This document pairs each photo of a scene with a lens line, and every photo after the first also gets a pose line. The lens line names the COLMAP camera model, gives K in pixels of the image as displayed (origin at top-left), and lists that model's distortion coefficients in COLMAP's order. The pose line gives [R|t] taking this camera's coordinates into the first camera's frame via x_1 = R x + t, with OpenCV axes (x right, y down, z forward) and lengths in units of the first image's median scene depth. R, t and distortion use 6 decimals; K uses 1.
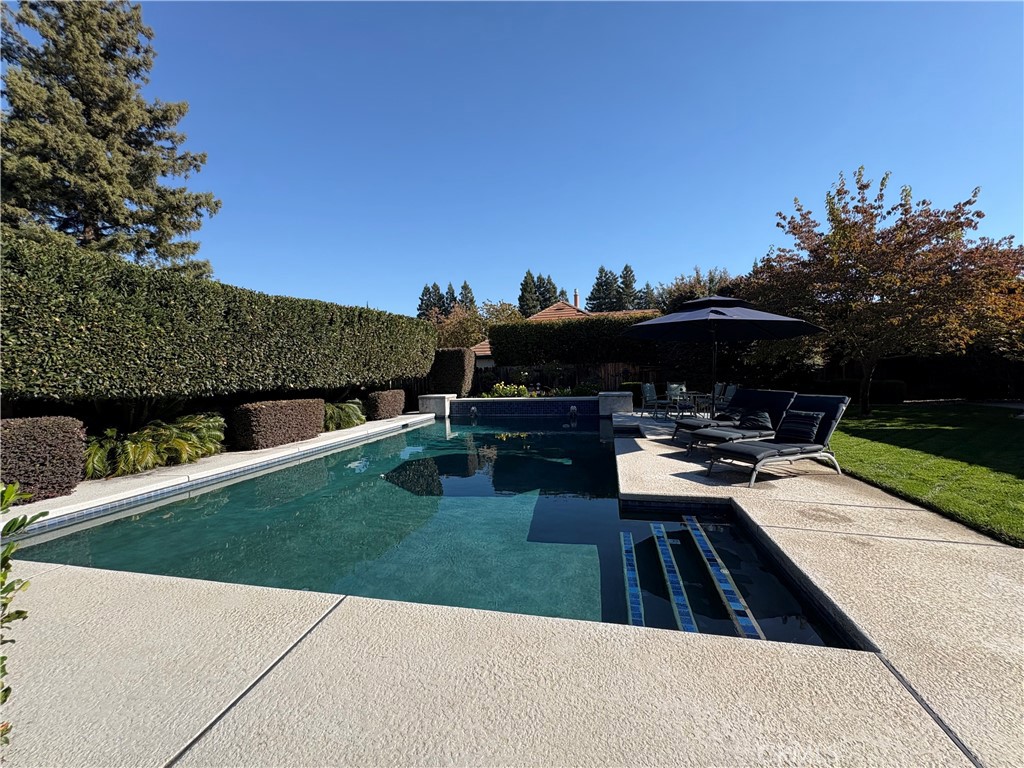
lens RADIAL K [[410.2, 0, 512.0], [0, 410.2, 384.0], [0, 0, 1]] dist [0.001989, 0.000540]
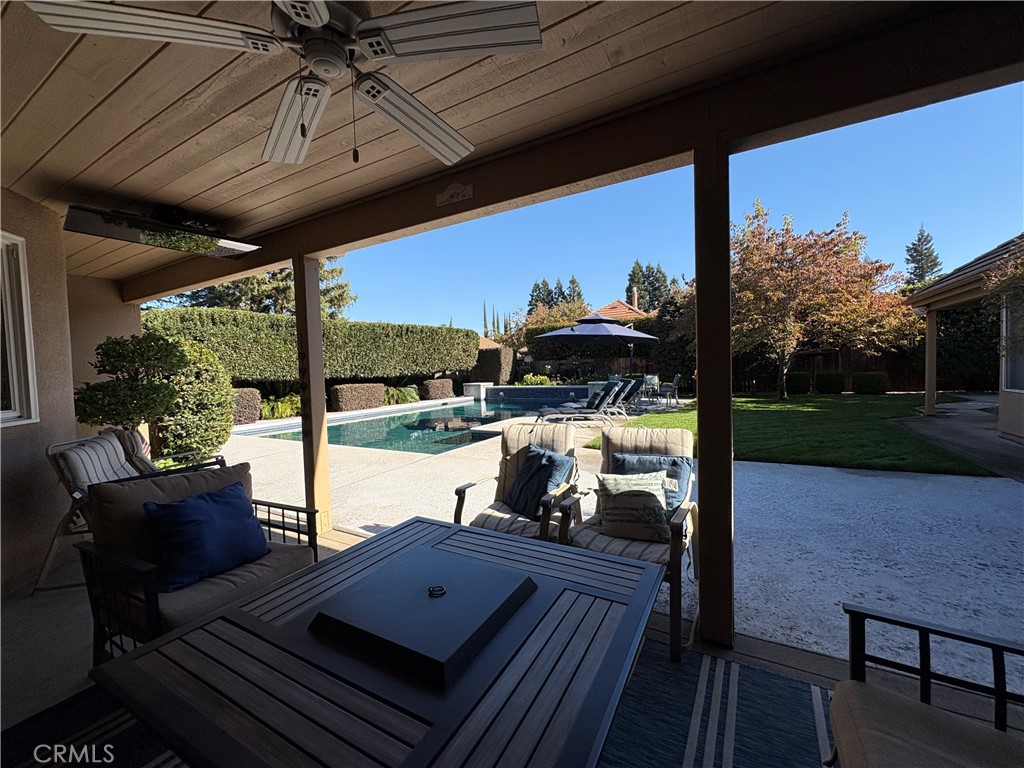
lens RADIAL K [[410.2, 0, 512.0], [0, 410.2, 384.0], [0, 0, 1]] dist [0.001989, 0.000540]
pose [[0.958185, 0.007330, -0.286056, 0.327875], [-0.001905, 0.999813, 0.019241, 0.003649], [0.286144, -0.017892, 0.958020, -0.267302]]
